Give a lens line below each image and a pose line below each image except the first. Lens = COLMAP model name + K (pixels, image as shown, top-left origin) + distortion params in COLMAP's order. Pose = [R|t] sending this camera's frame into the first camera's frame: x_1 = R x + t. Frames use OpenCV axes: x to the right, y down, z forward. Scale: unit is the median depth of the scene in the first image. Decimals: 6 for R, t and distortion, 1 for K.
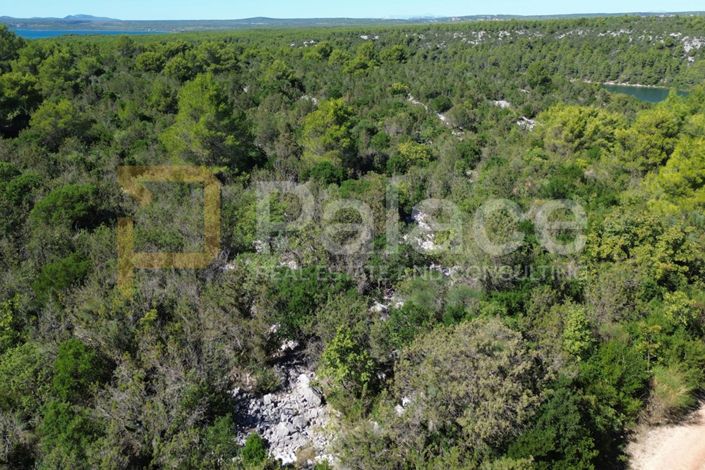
lens RADIAL K [[592.0, 0, 352.1], [0, 592.0, 236.3], [0, 0, 1]] dist [0.078236, -0.078581]
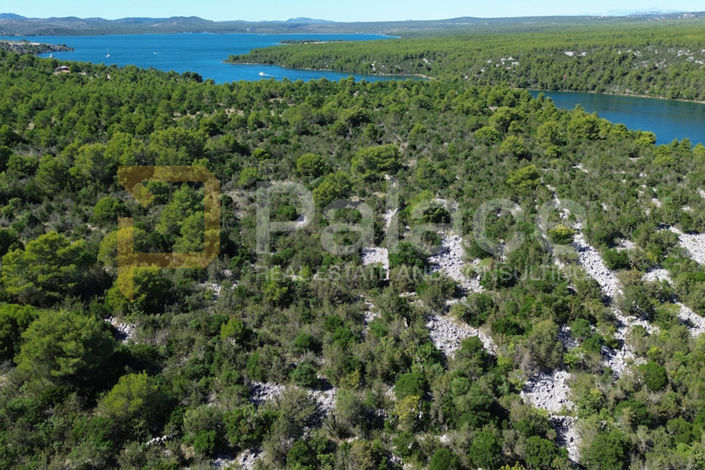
lens RADIAL K [[592.0, 0, 352.1], [0, 592.0, 236.3], [0, 0, 1]] dist [0.078236, -0.078581]
pose [[0.949037, 0.097993, -0.299545, 0.064843], [-0.097545, 0.995095, 0.016489, -0.306199], [0.299691, 0.013570, 0.953940, 0.115273]]
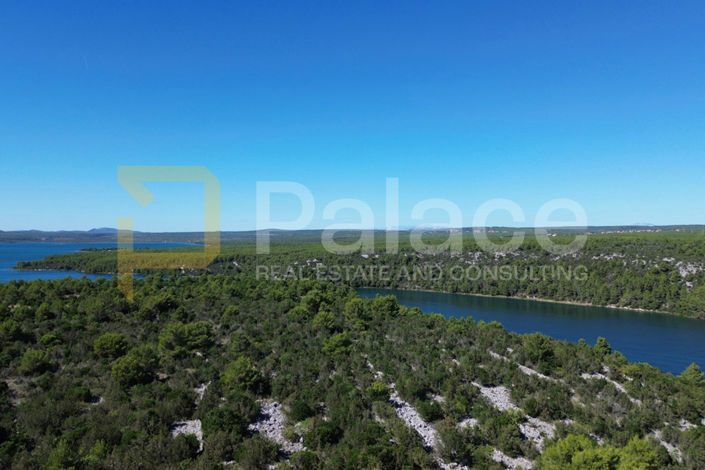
lens RADIAL K [[592.0, 0, 352.1], [0, 592.0, 236.3], [0, 0, 1]] dist [0.078236, -0.078581]
pose [[0.999959, -0.001959, -0.008822, 0.062647], [-0.001069, 0.943736, -0.330698, -0.231284], [0.008973, 0.330693, 0.943696, 0.142784]]
